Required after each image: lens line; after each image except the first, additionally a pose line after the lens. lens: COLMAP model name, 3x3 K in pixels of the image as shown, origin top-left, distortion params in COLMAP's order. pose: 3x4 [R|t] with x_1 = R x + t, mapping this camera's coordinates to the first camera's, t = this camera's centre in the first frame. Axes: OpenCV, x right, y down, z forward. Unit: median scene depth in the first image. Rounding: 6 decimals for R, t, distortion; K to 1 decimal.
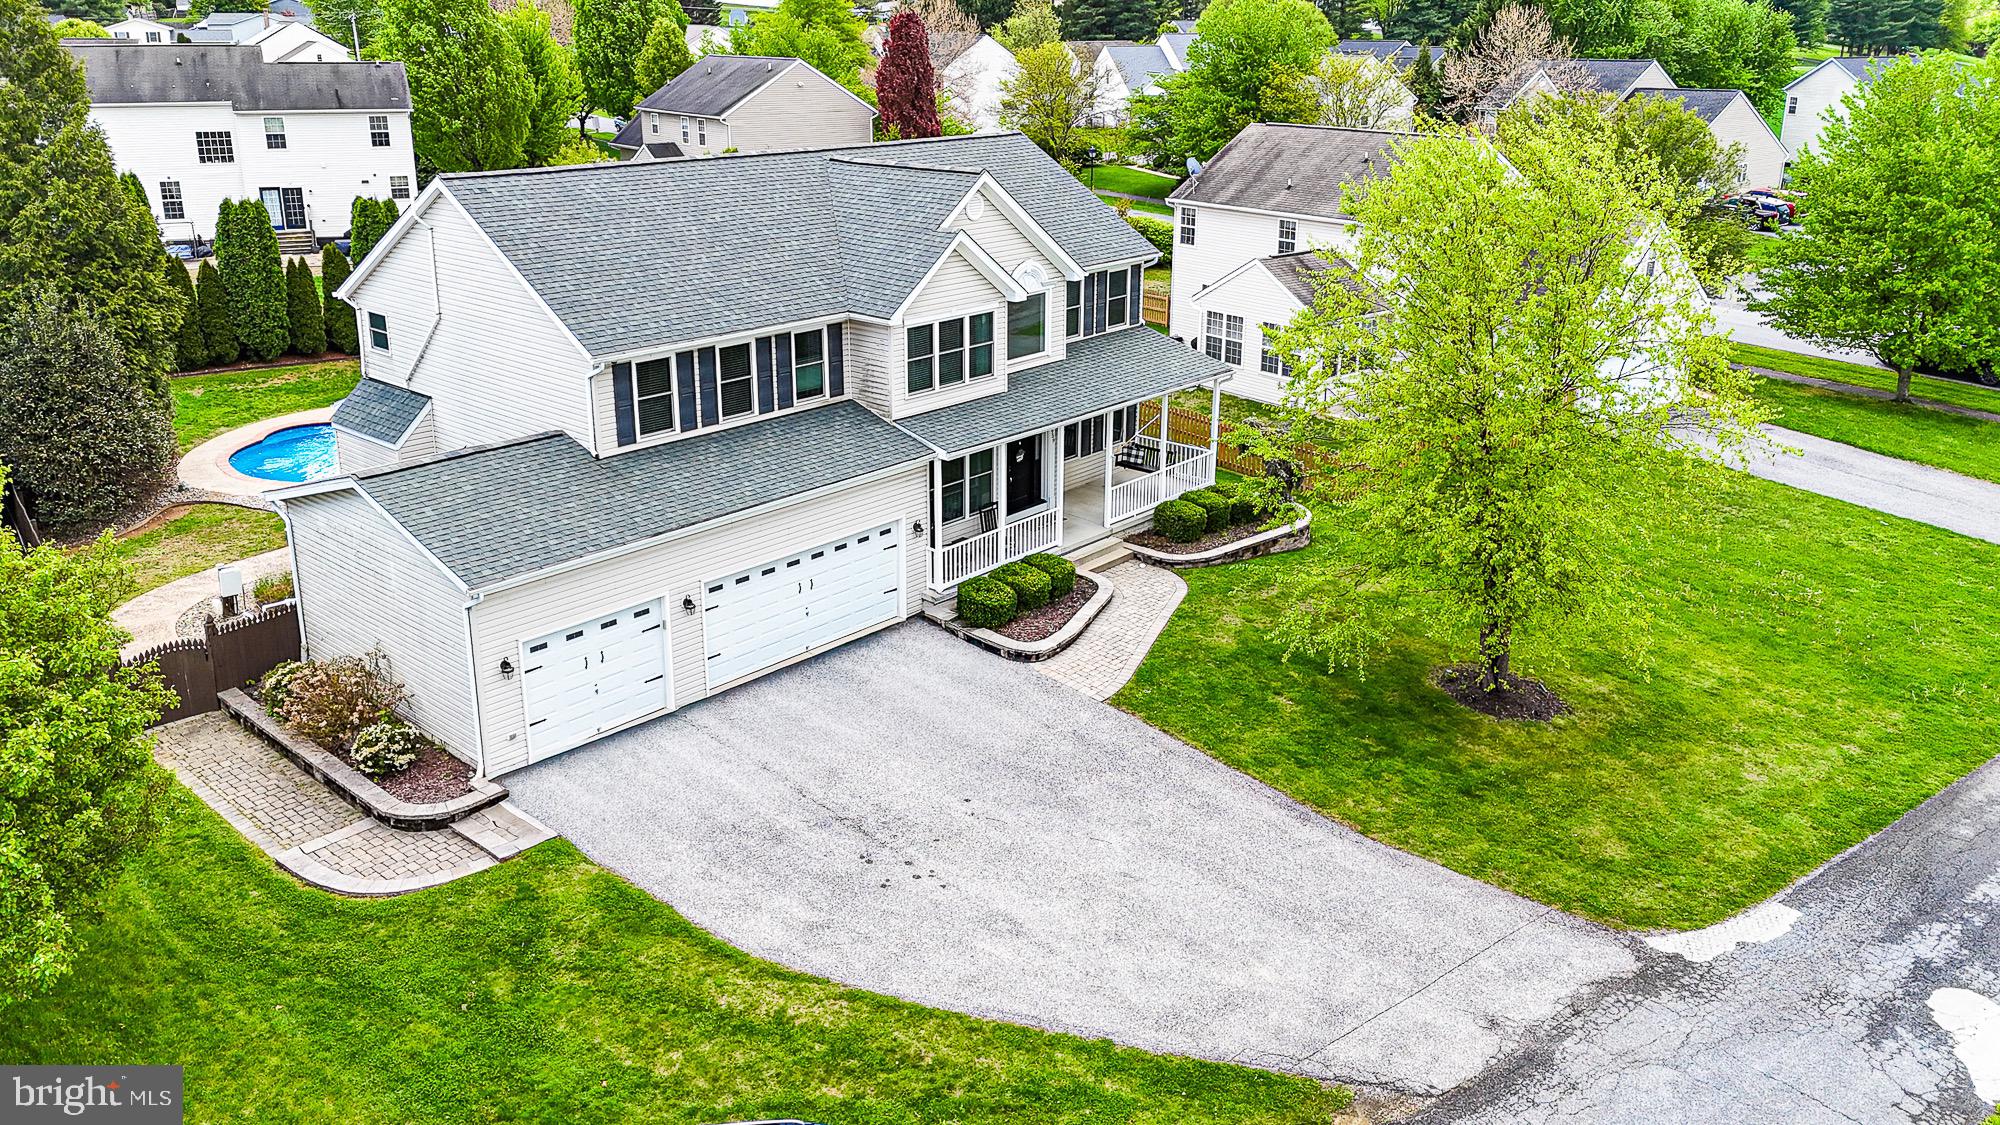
lens RADIAL K [[1543.4, 0, 989.9], [0, 1543.4, 442.5], [0, 0, 1]] dist [0.066295, -0.045023]
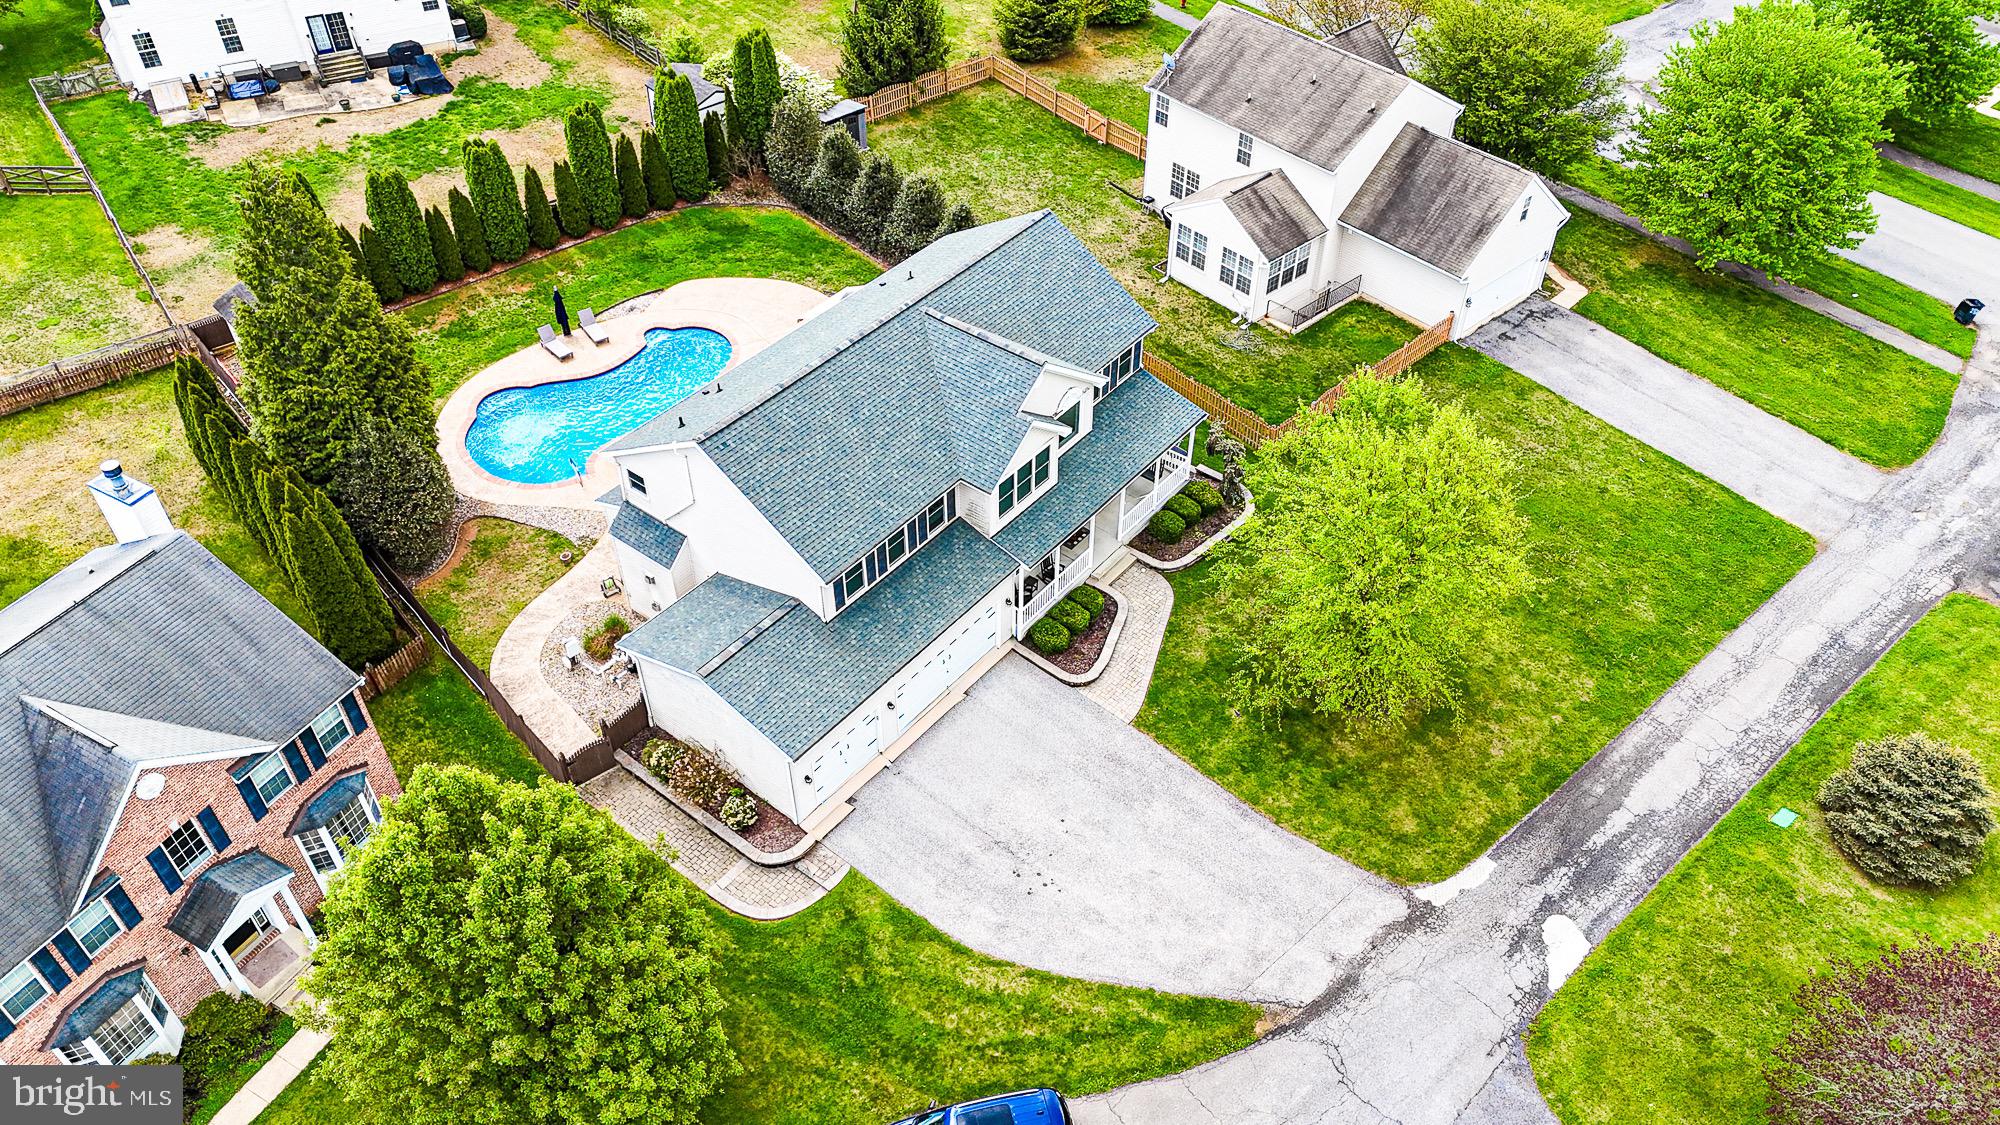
lens RADIAL K [[1541.6, 0, 1000.0], [0, 1541.6, 562.5], [0, 0, 1]] dist [0.090216, -0.102633]
pose [[0.997647, -0.048467, 0.048496, -0.163116], [0.021099, 0.890014, 0.455445, -0.875938], [-0.065236, -0.453350, 0.888942, -0.477325]]
